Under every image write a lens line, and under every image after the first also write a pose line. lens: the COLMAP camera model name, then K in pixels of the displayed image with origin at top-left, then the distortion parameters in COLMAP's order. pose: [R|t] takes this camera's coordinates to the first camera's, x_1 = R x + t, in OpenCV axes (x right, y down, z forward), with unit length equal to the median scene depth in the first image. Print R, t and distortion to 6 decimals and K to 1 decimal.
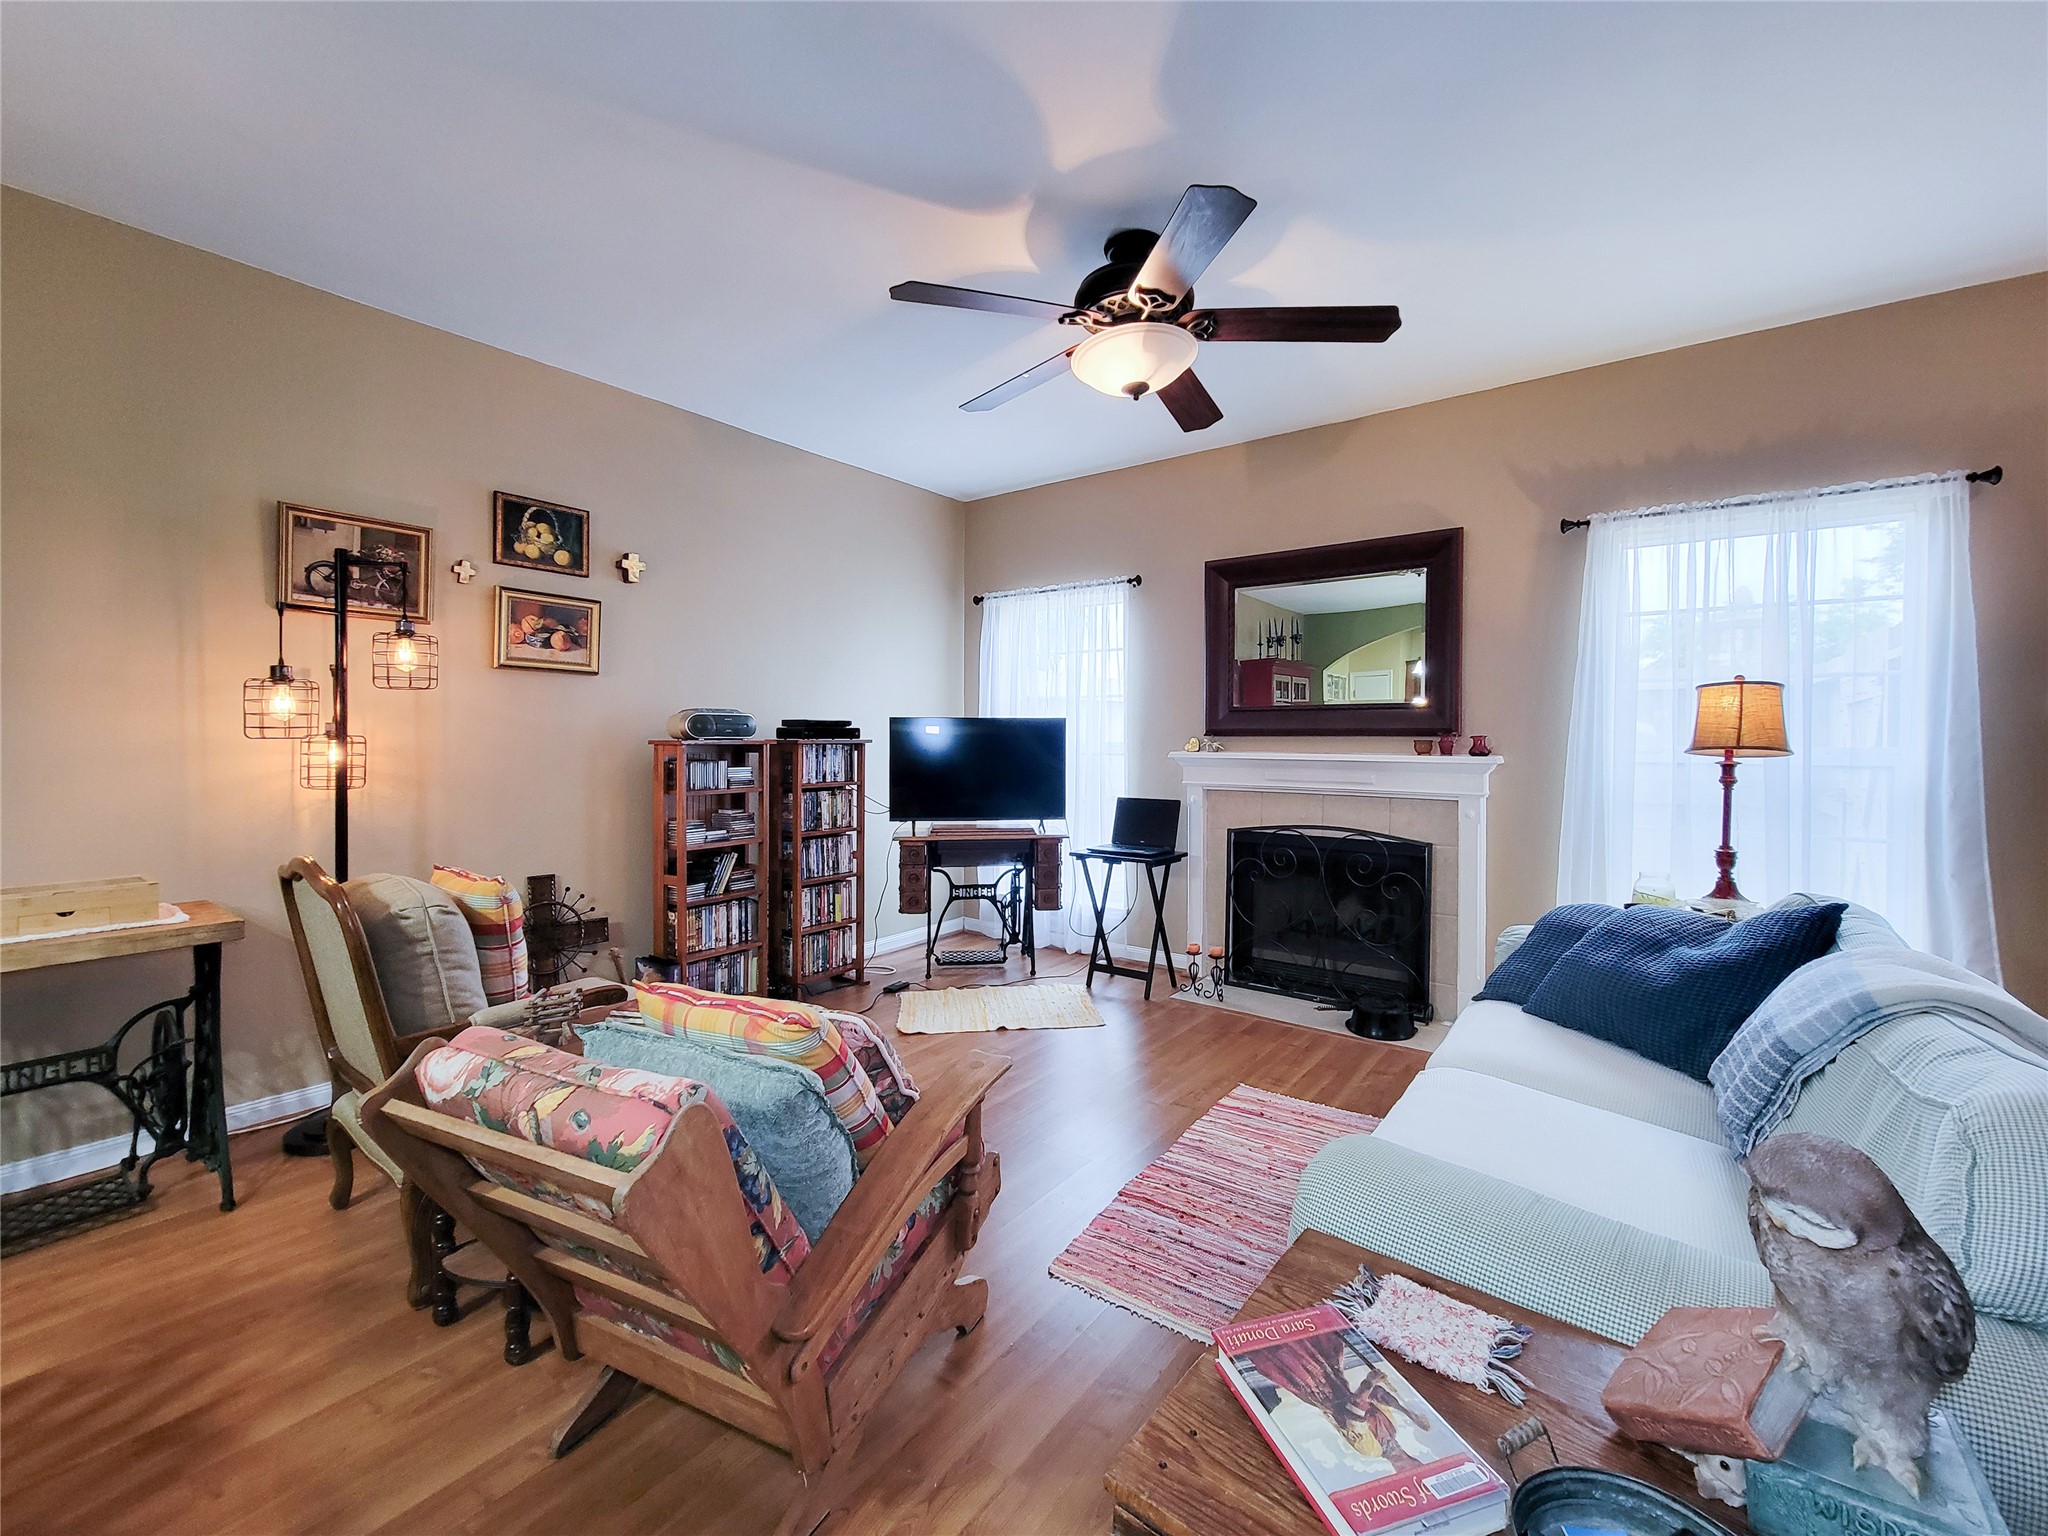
lens RADIAL K [[837.1, 0, 1060.2], [0, 837.1, 738.9], [0, 0, 1]] dist [-0.002433, -0.000844]
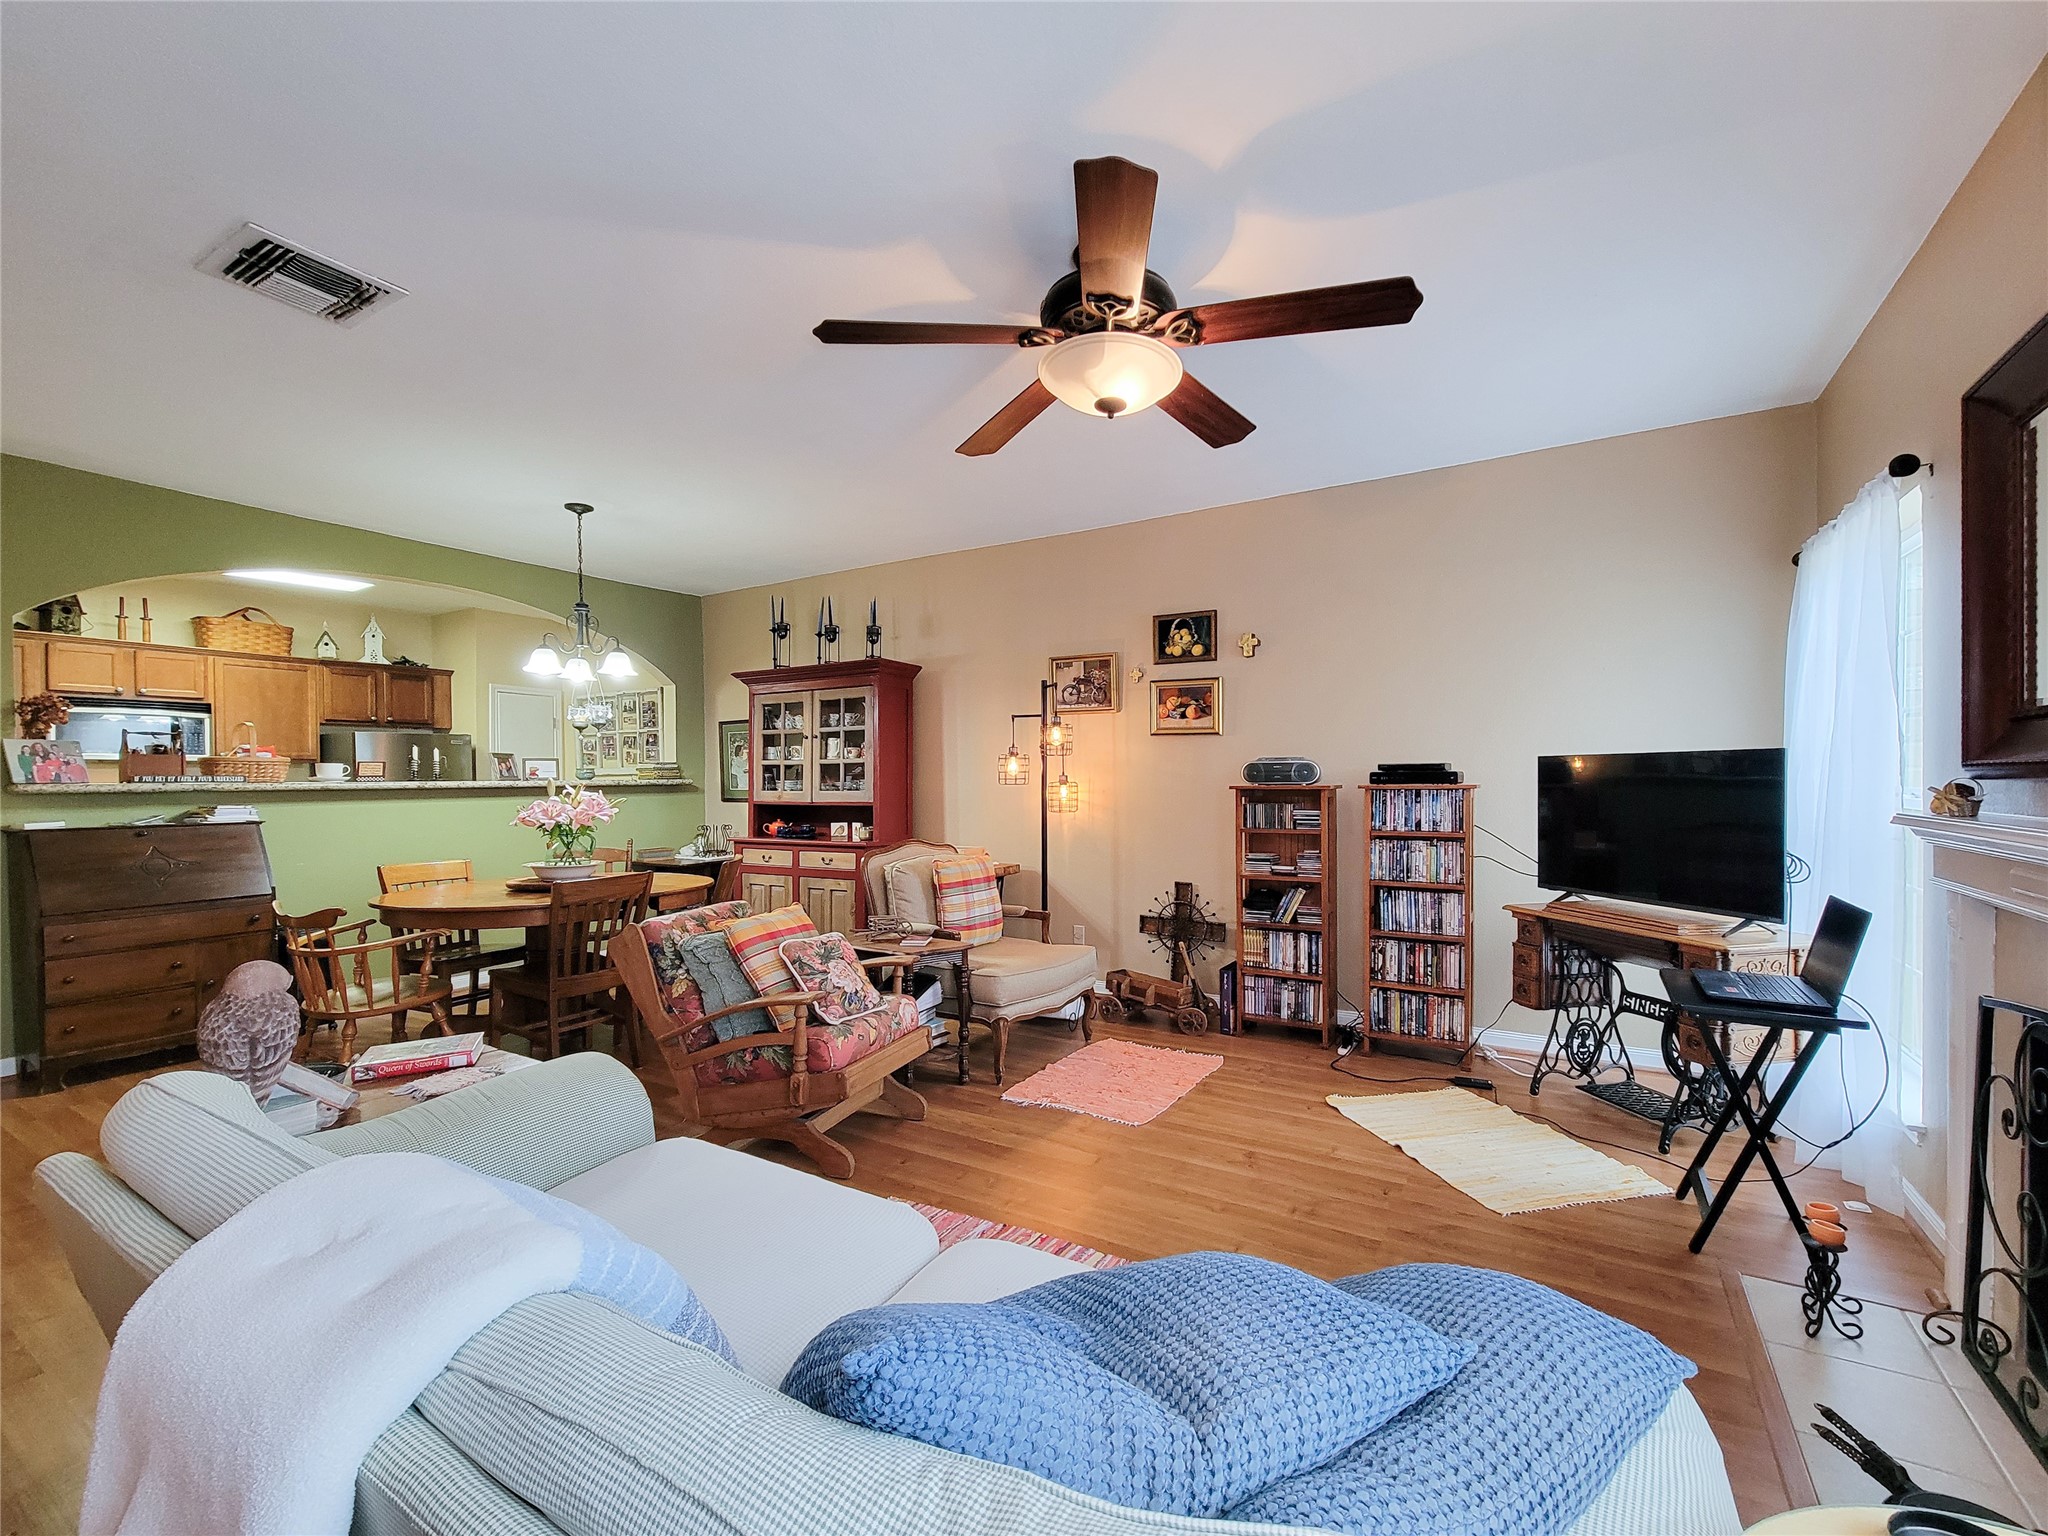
lens RADIAL K [[811.0, 0, 1026.3], [0, 811.0, 777.7], [0, 0, 1]] dist [0.001656, -0.003060]
pose [[0.118214, -0.003314, -0.992983, 1.153339], [0.004933, 0.999984, -0.002750, -0.013352], [0.992976, -0.004574, 0.118228, 0.971215]]
